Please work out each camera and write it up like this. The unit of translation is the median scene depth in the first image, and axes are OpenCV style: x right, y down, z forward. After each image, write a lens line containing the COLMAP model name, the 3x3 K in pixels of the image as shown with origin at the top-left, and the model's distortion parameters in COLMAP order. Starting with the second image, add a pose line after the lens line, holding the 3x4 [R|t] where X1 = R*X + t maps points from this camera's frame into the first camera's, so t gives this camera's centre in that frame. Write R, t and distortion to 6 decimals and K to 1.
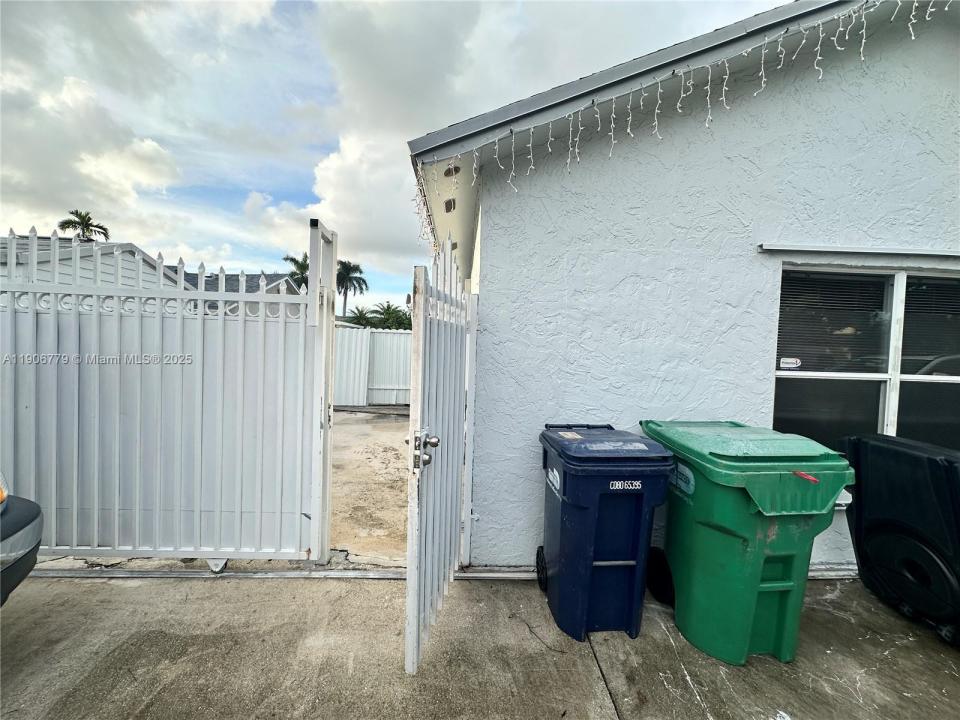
lens RADIAL K [[384.5, 0, 480.0], [0, 384.5, 360.0], [0, 0, 1]] dist [-0.001927, -0.000158]
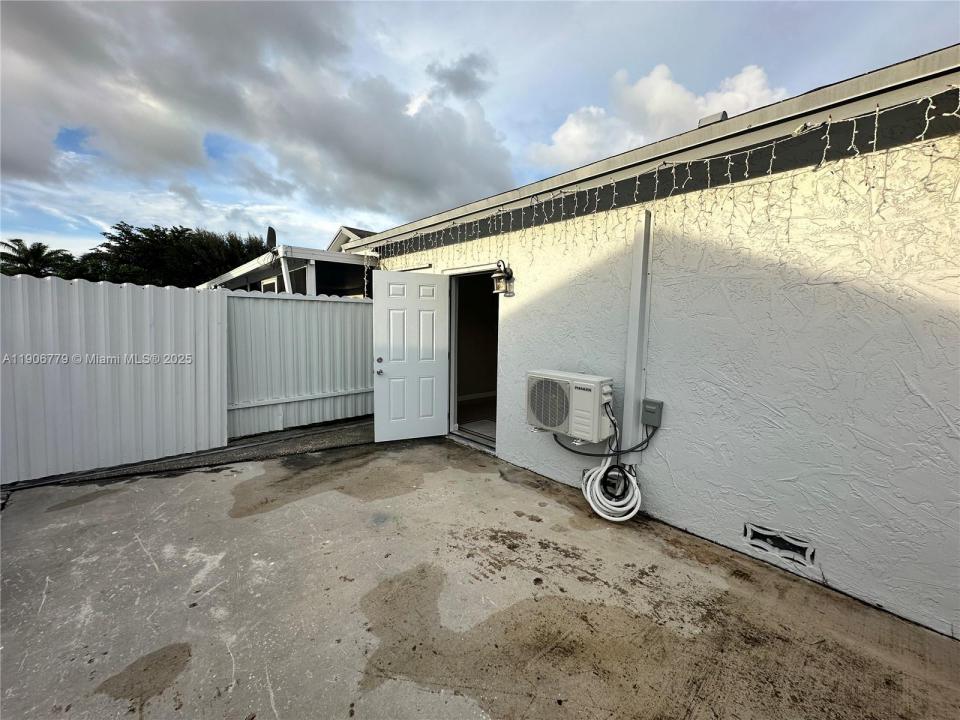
lens RADIAL K [[384.5, 0, 480.0], [0, 384.5, 360.0], [0, 0, 1]] dist [-0.001927, -0.000158]
pose [[0.767704, -0.083500, 0.635341, -0.615024], [0.027652, 0.994867, 0.097339, -0.056406], [-0.640208, -0.057160, 0.766072, 0.704545]]
